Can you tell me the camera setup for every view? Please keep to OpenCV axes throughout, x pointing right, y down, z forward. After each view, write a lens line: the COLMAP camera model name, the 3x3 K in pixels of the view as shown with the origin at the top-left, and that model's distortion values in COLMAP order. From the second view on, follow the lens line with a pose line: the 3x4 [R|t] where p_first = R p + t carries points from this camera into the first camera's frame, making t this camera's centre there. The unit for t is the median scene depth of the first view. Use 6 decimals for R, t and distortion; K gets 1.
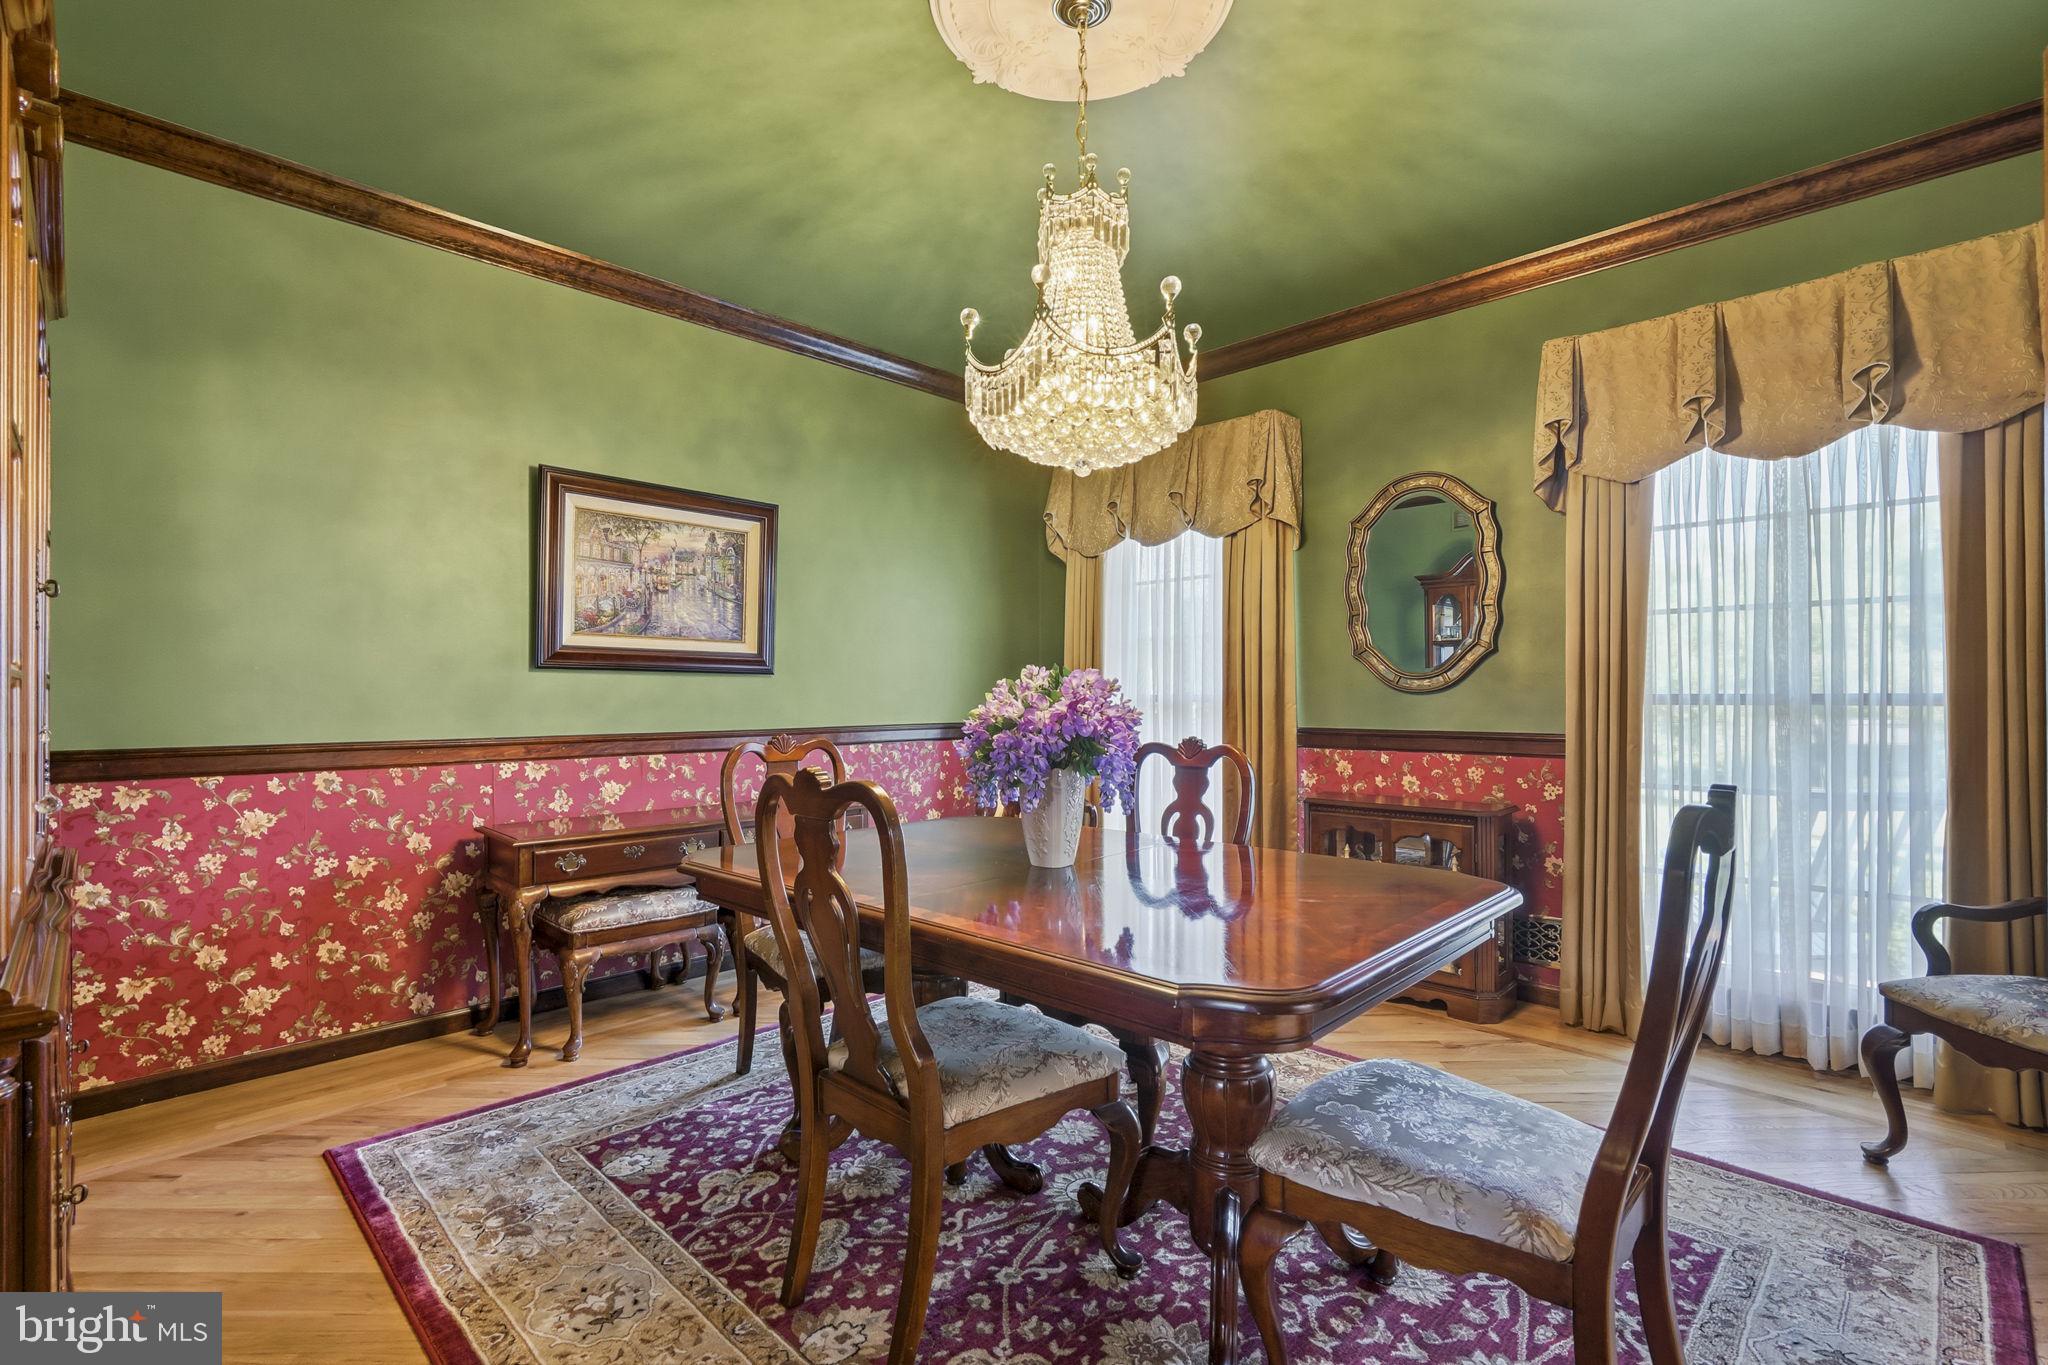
lens RADIAL K [[943.7, 0, 1038.5], [0, 943.7, 693.9], [0, 0, 1]] dist [0.007622, 0.001381]
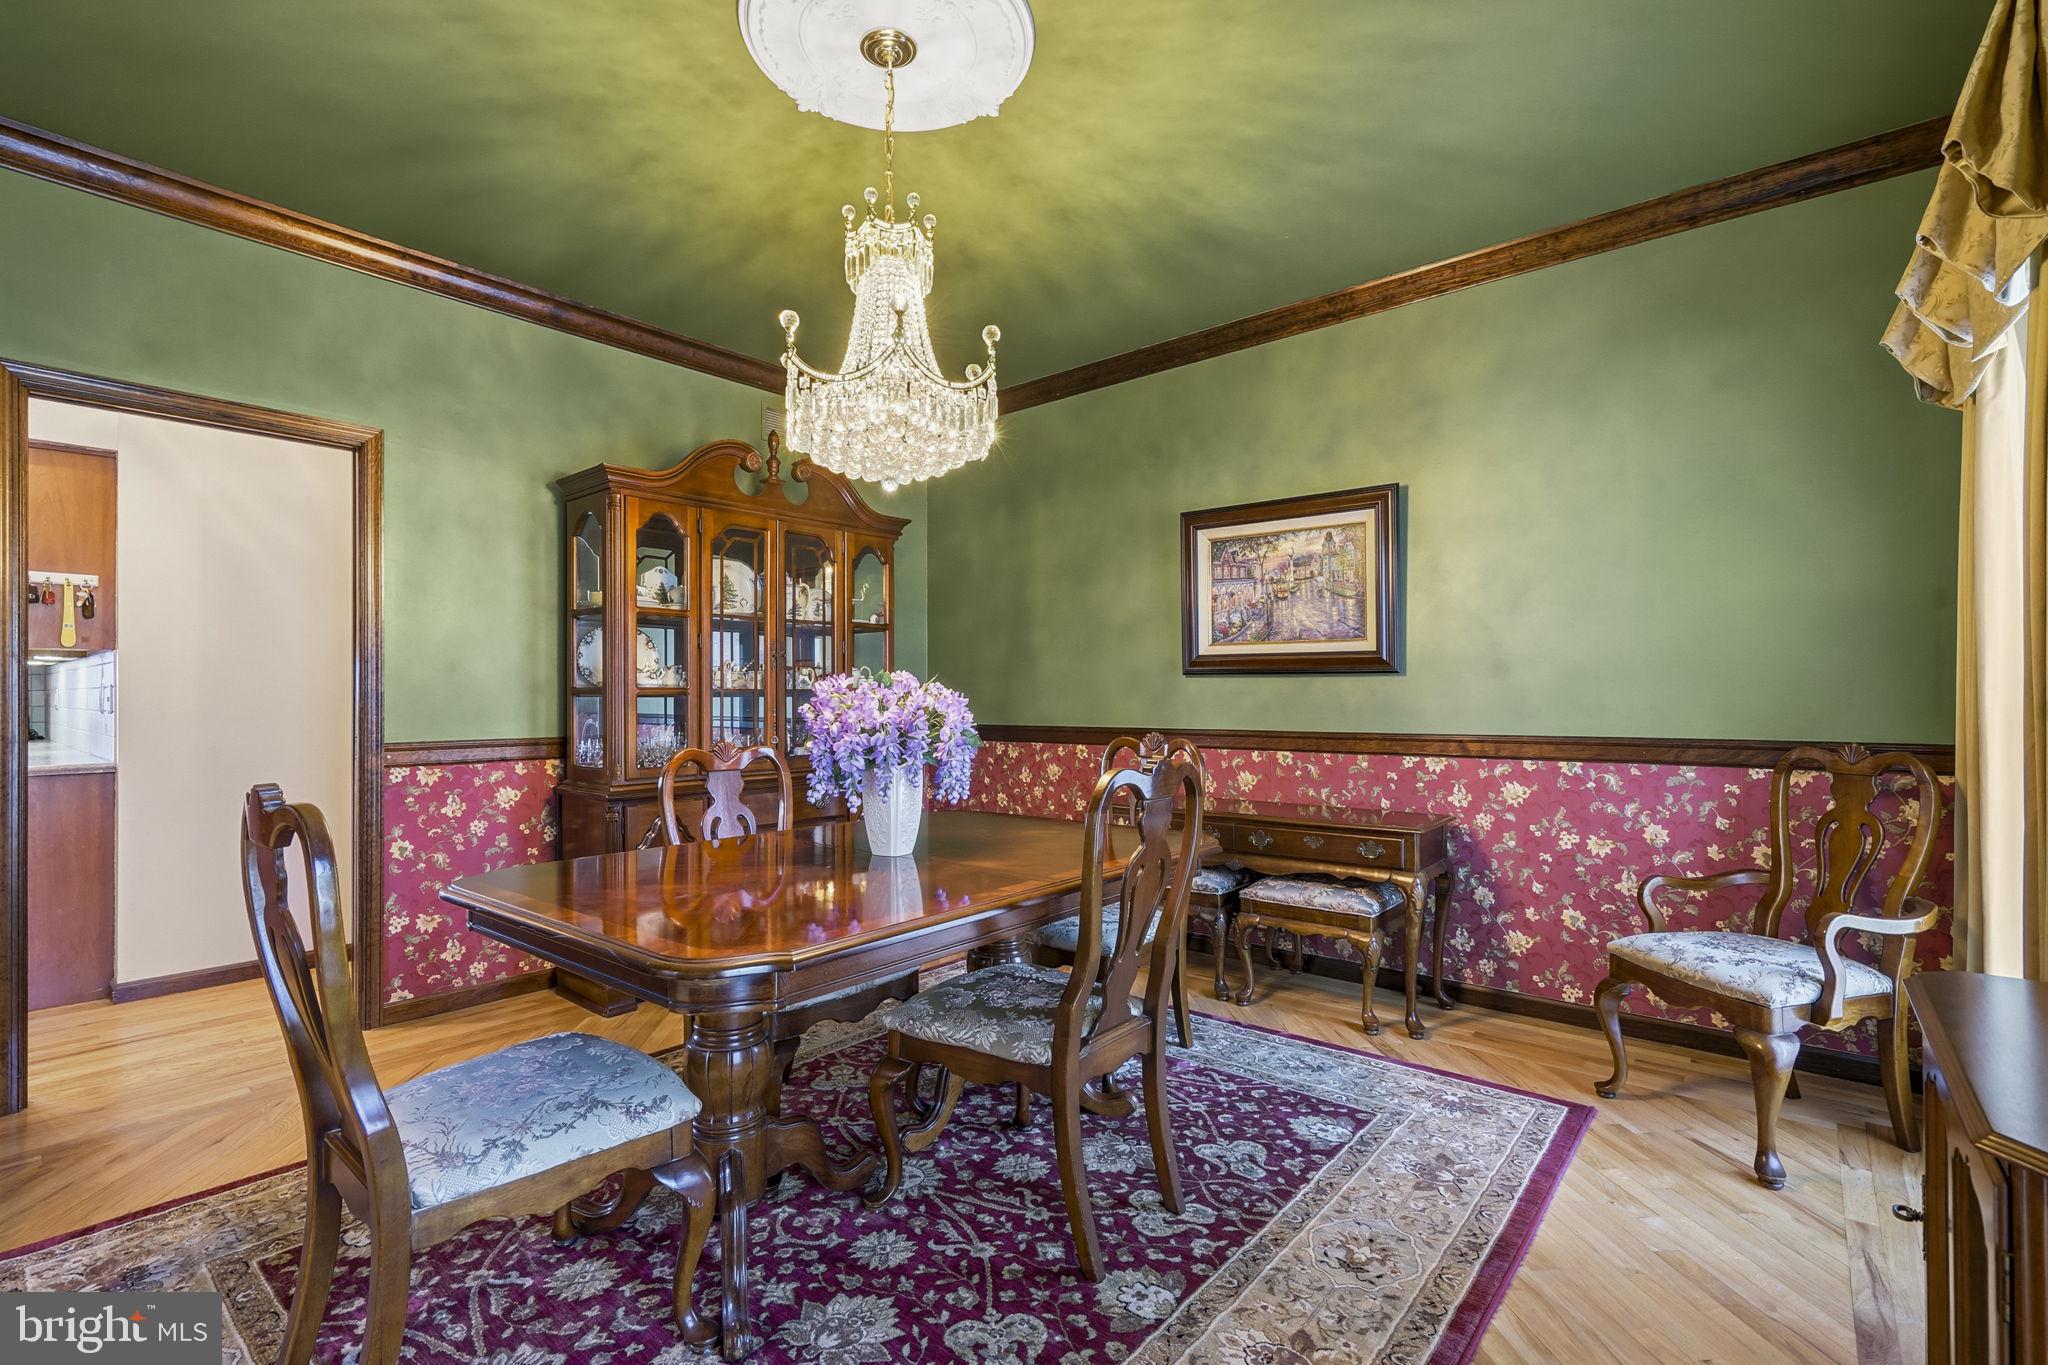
lens RADIAL K [[943.7, 0, 1037.7], [0, 943.7, 681.3], [0, 0, 1]] dist [0.007622, 0.001381]
pose [[0.069672, -0.005052, -0.997557, 0.619596], [0.012449, 0.999914, -0.004194, -0.013404], [0.997492, -0.012126, 0.069729, 0.622319]]
